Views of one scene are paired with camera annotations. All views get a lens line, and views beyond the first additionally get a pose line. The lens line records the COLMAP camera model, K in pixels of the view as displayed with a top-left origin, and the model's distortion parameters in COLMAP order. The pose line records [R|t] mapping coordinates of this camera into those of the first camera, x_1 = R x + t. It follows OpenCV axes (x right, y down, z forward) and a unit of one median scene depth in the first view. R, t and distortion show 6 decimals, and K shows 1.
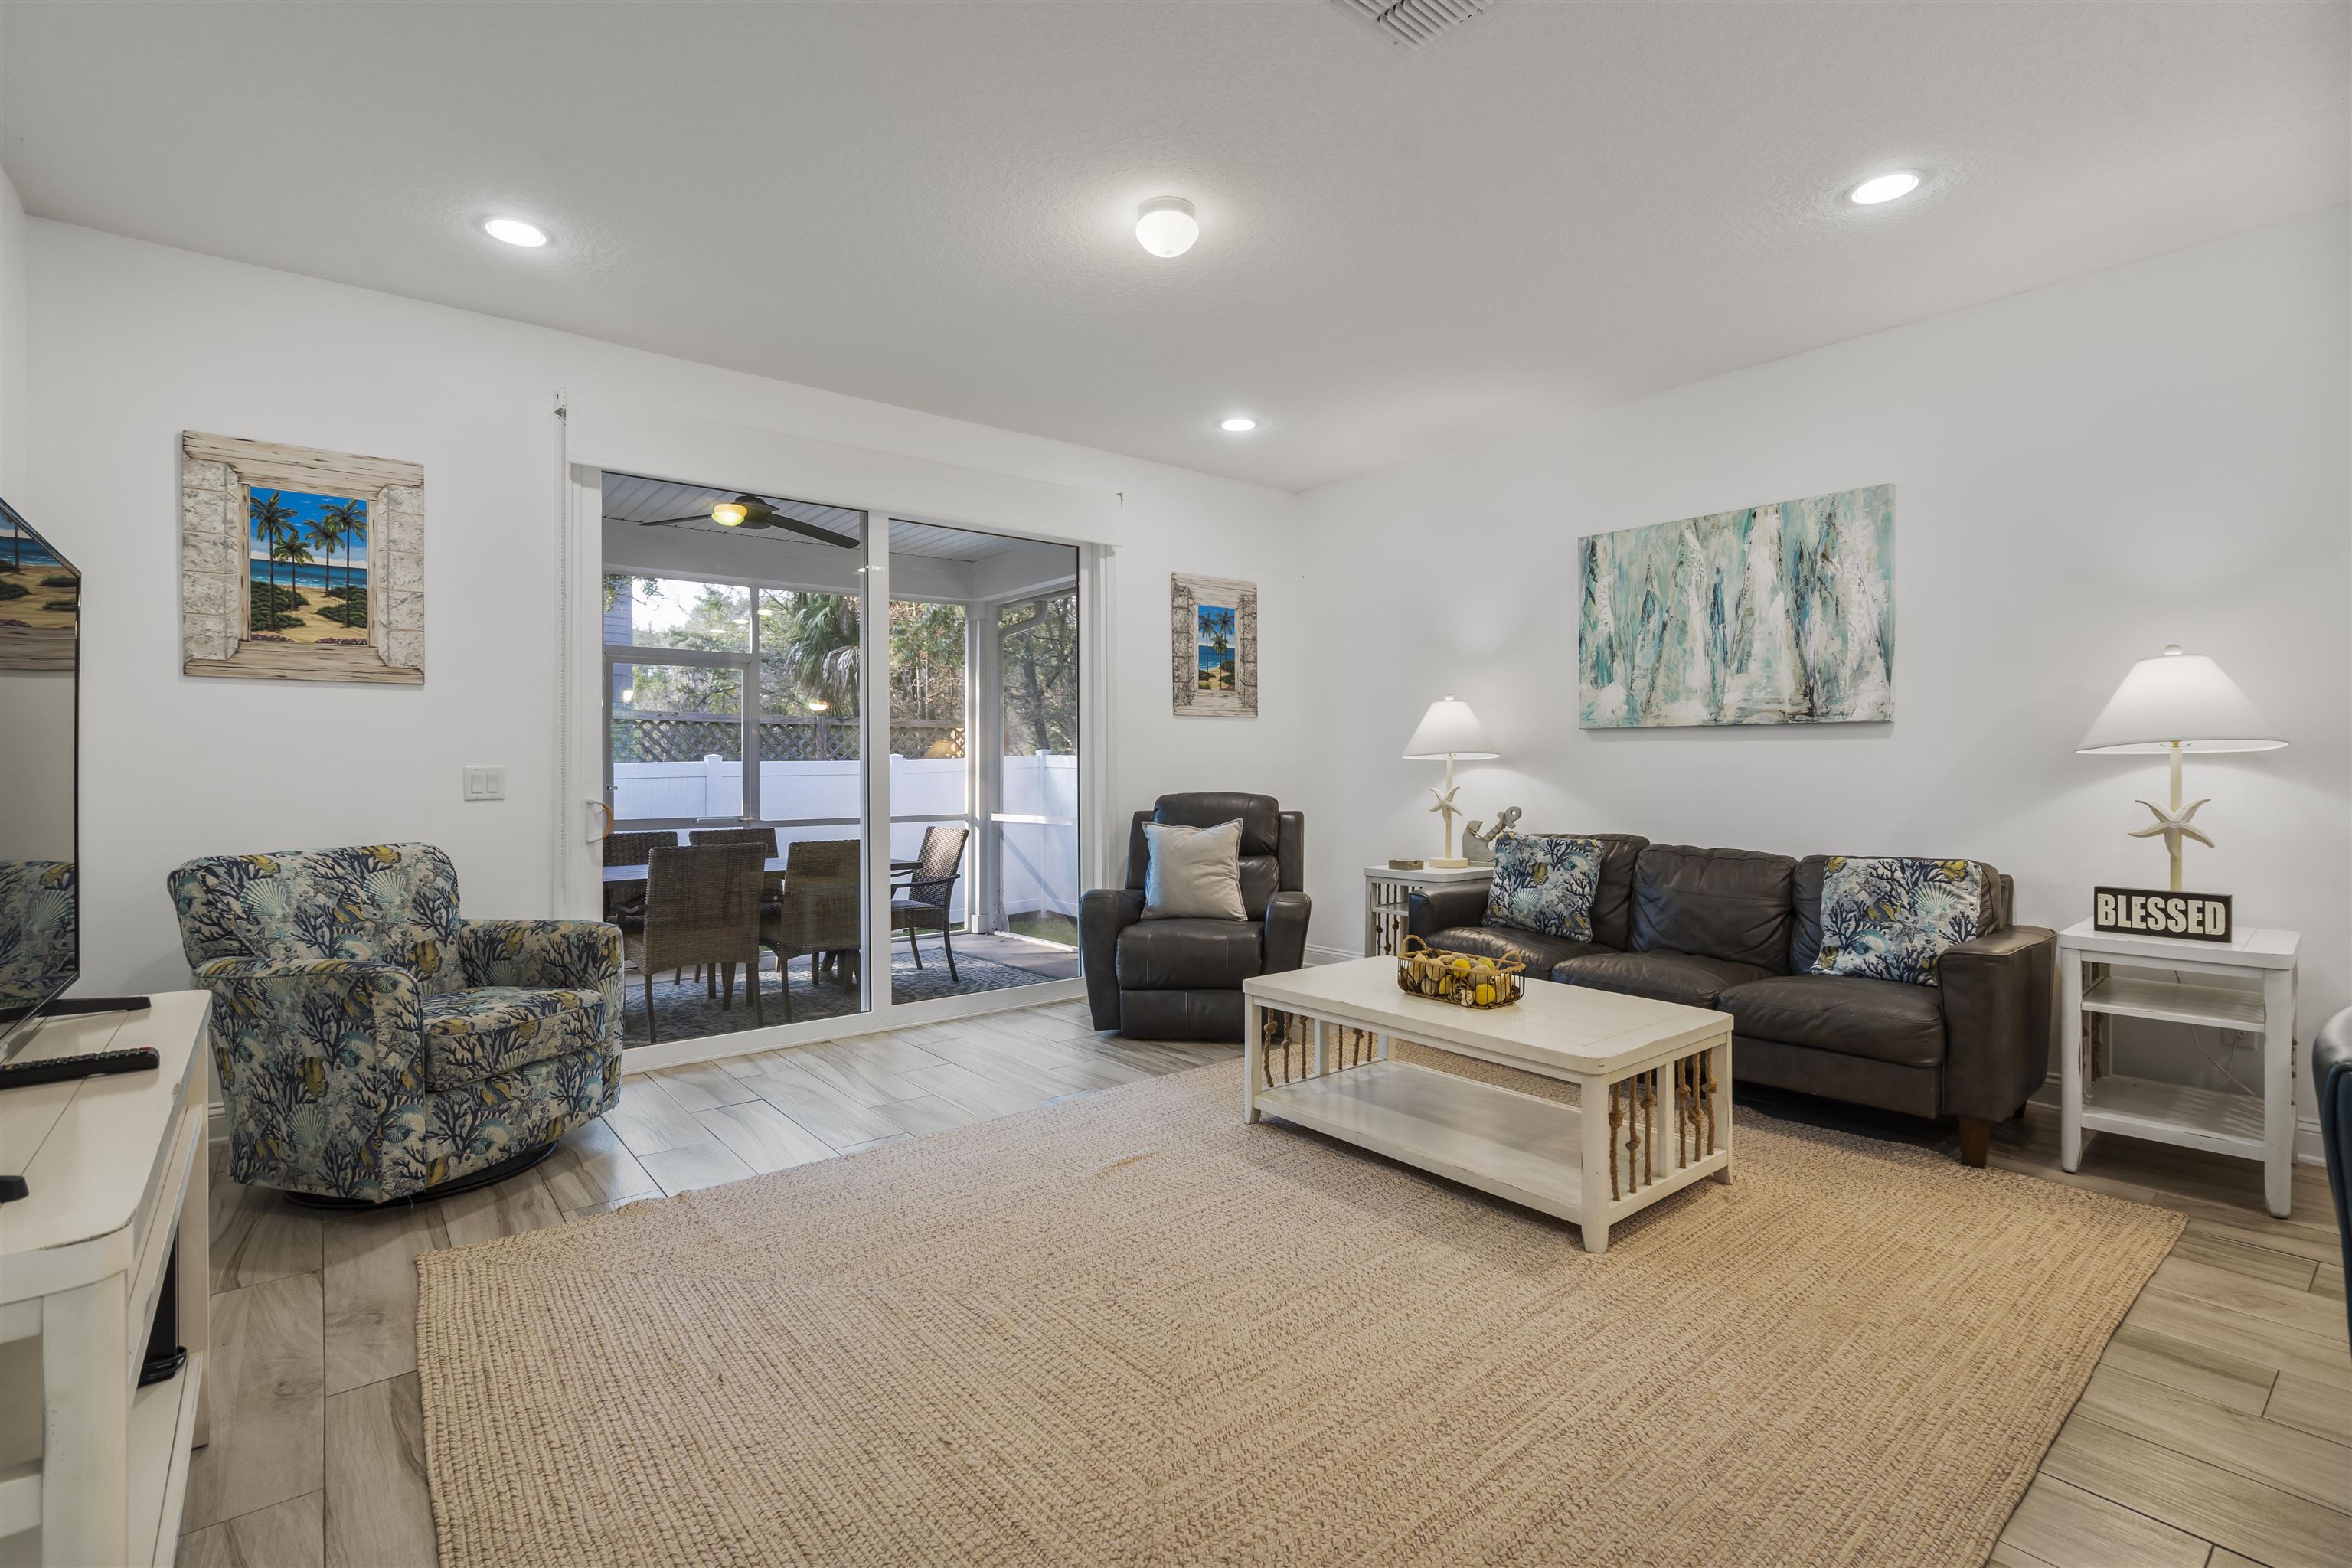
lens RADIAL K [[1067.8, 0, 1166.1], [0, 1067.8, 762.8], [0, 0, 1]] dist [-0.001616, 0.000227]
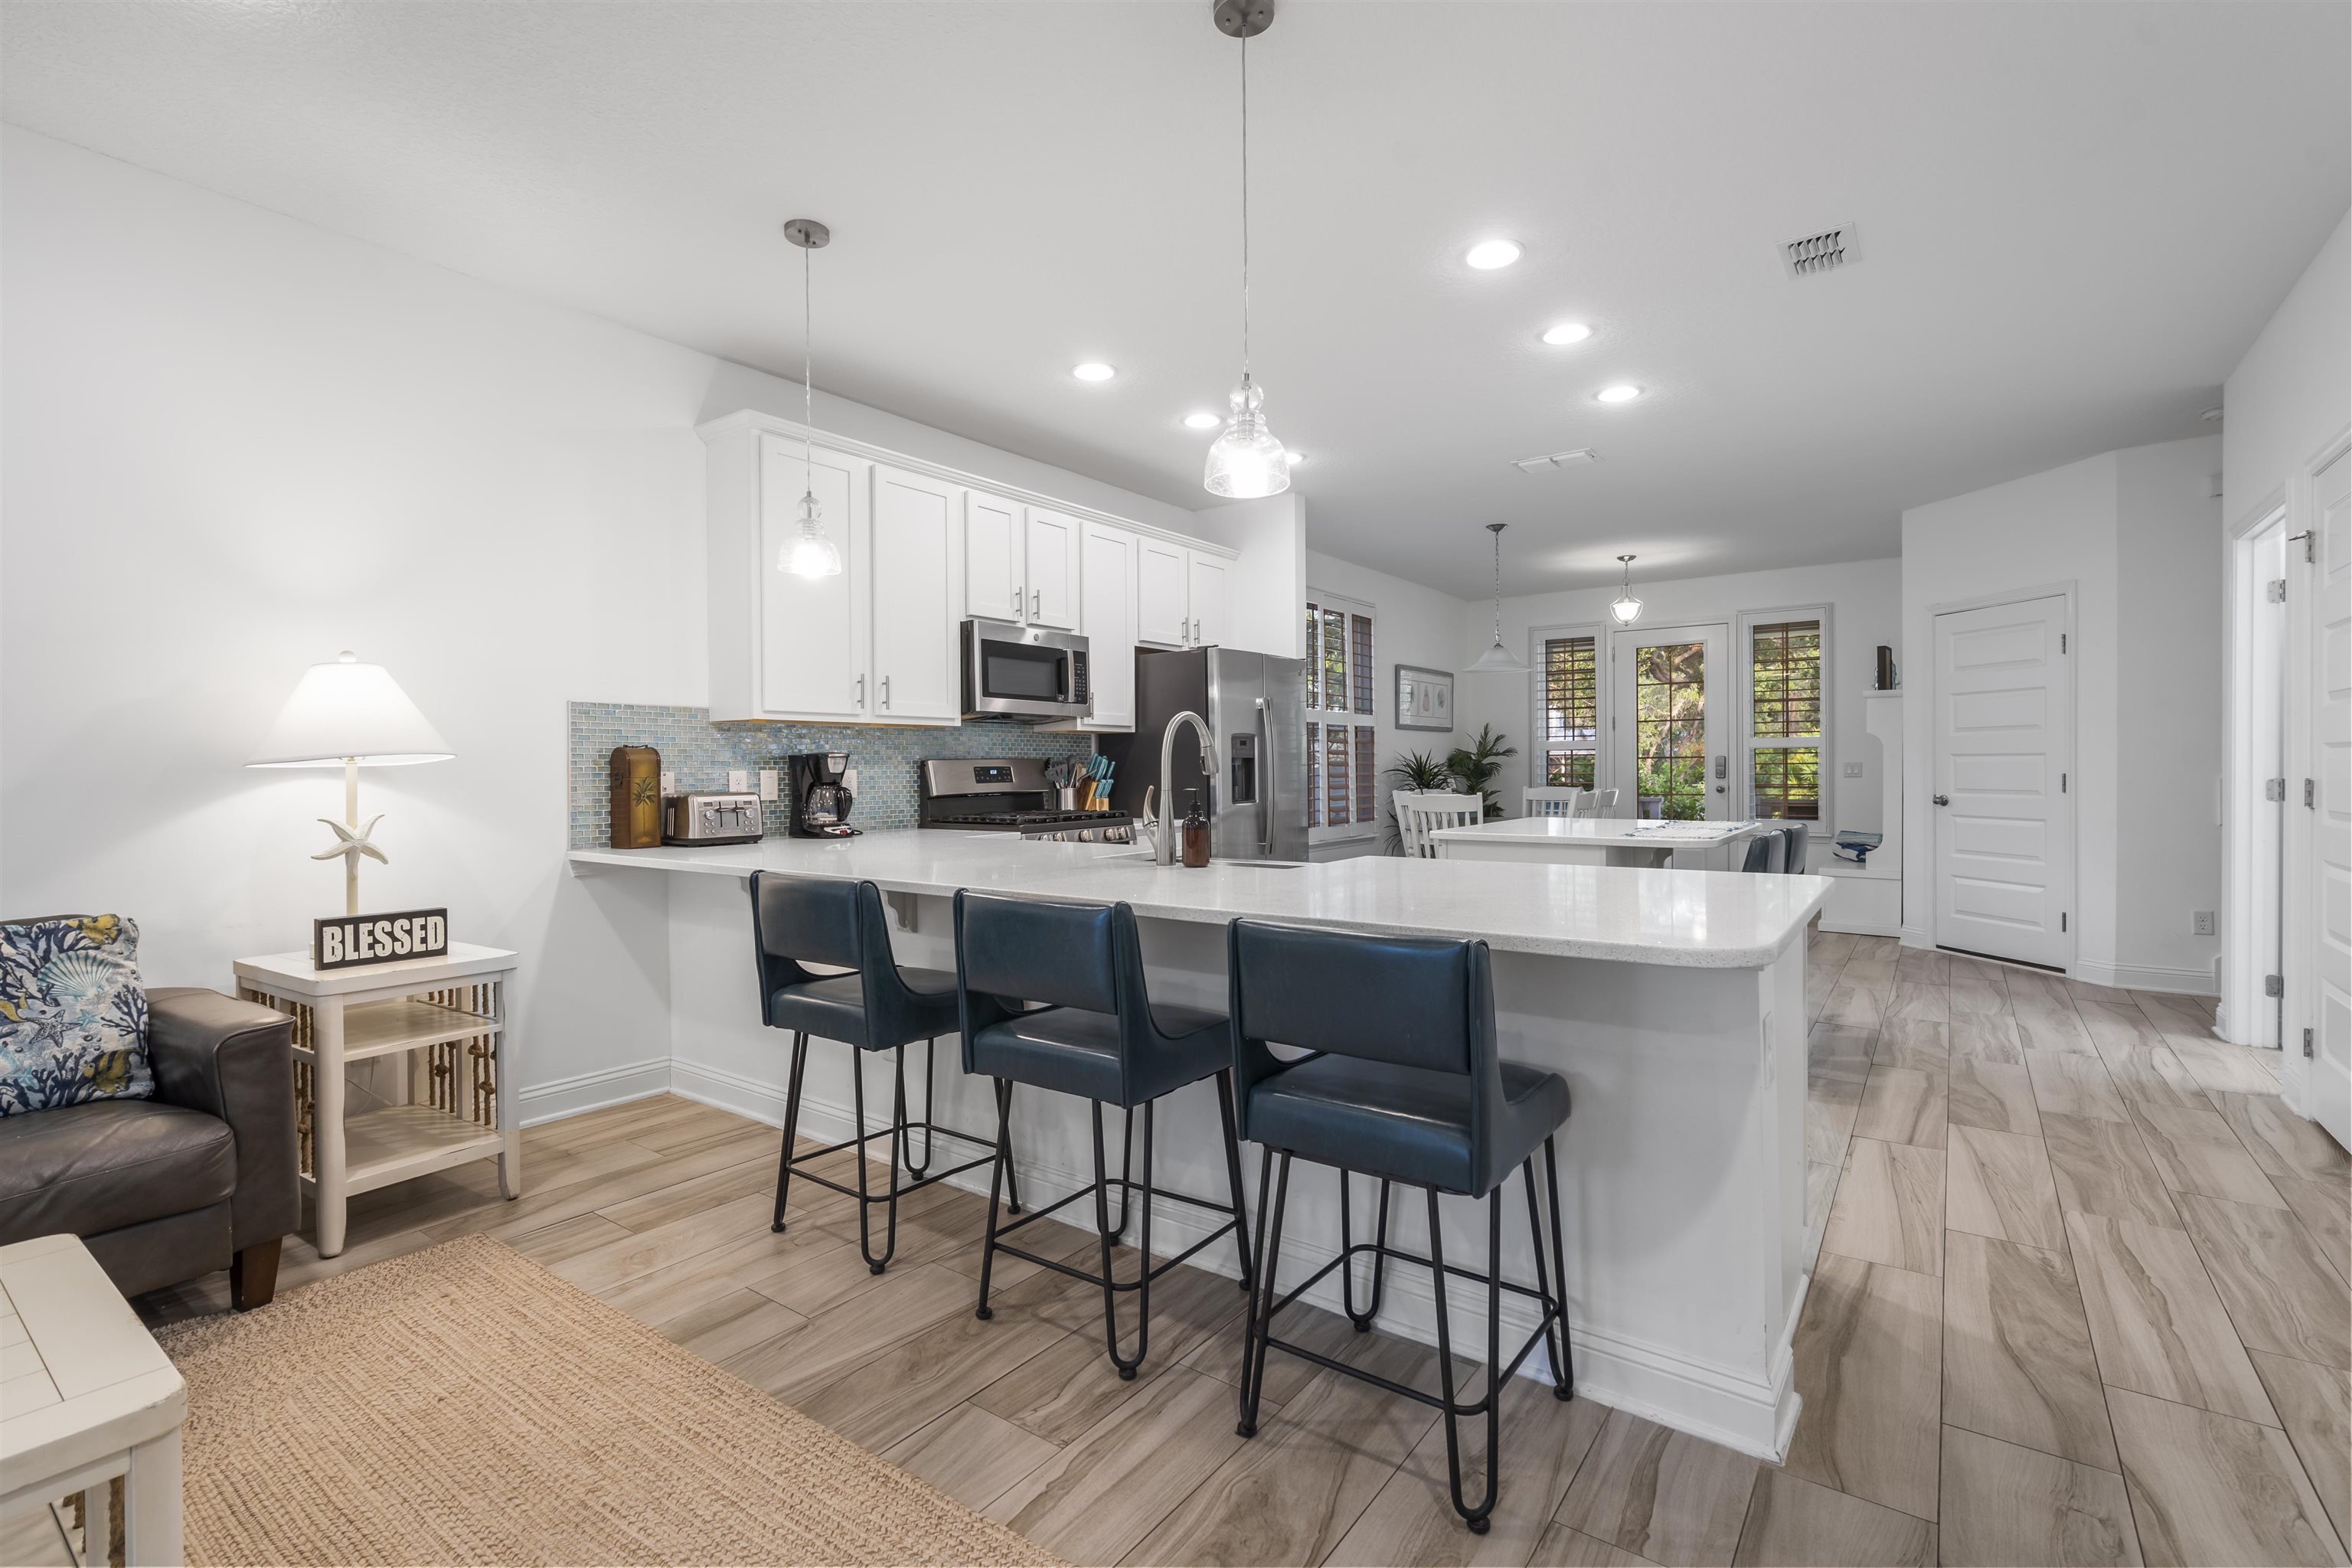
lens RADIAL K [[1055.7, 0, 1176.0], [0, 1055.7, 784.0], [0, 0, 1]] dist [-0.004140, 0.000300]
pose [[-0.257524, -0.008766, 0.966232, -0.115920], [0.003553, 0.999943, 0.010019, -0.000542], [-0.966265, 0.006013, -0.257478, 0.469968]]
